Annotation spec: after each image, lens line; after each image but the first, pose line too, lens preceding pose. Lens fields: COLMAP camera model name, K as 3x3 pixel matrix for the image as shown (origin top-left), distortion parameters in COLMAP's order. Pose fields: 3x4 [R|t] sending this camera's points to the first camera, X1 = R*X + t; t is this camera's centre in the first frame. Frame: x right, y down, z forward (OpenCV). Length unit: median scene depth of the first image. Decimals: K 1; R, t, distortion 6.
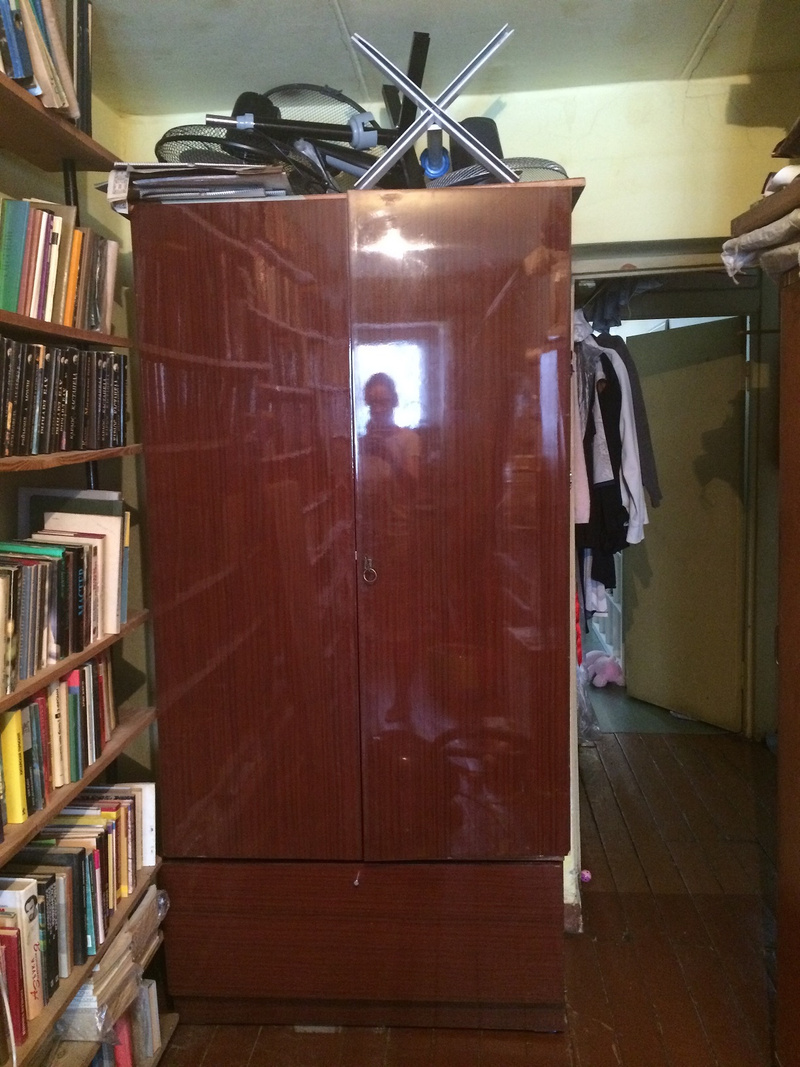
lens RADIAL K [[909.6, 0, 400.0], [0, 909.6, 533.5], [0, 0, 1]] dist [0.095911, -0.144945]
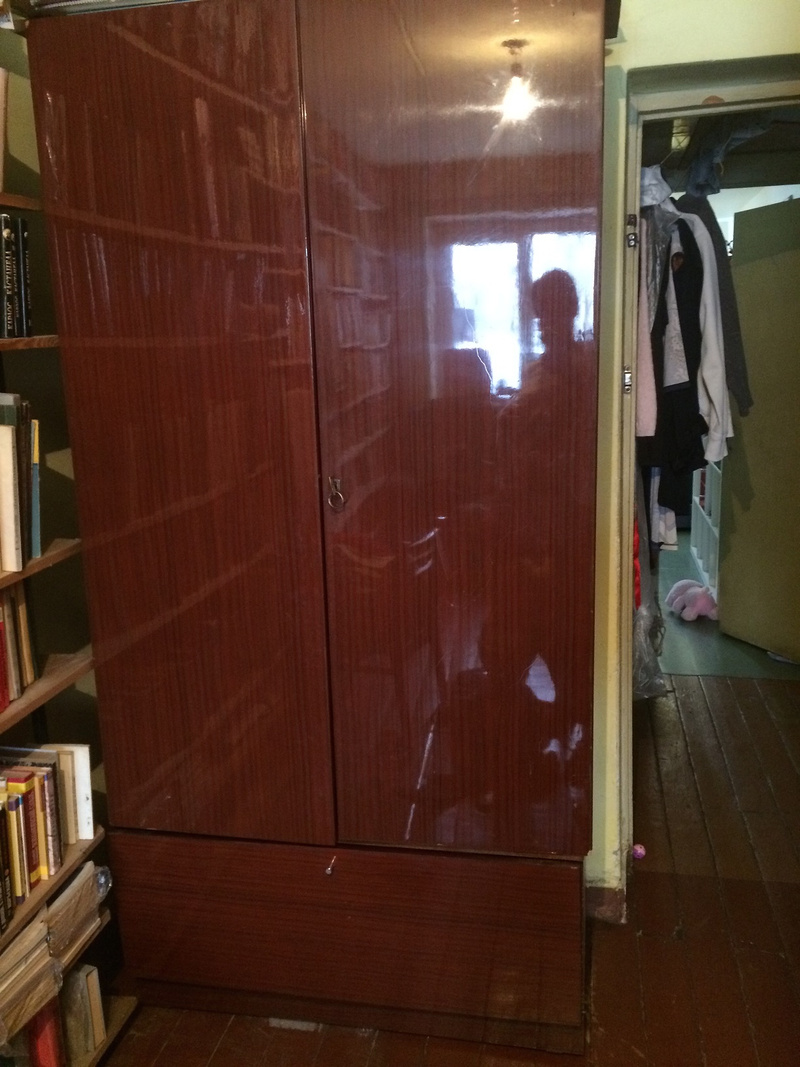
lens RADIAL K [[909.6, 0, 400.0], [0, 909.6, 533.5], [0, 0, 1]] dist [0.095911, -0.144945]
pose [[0.992221, 0.015780, -0.123485, 0.090165], [-0.003913, 0.995397, 0.095759, -0.002428], [0.124428, -0.094531, 0.987715, 0.171255]]
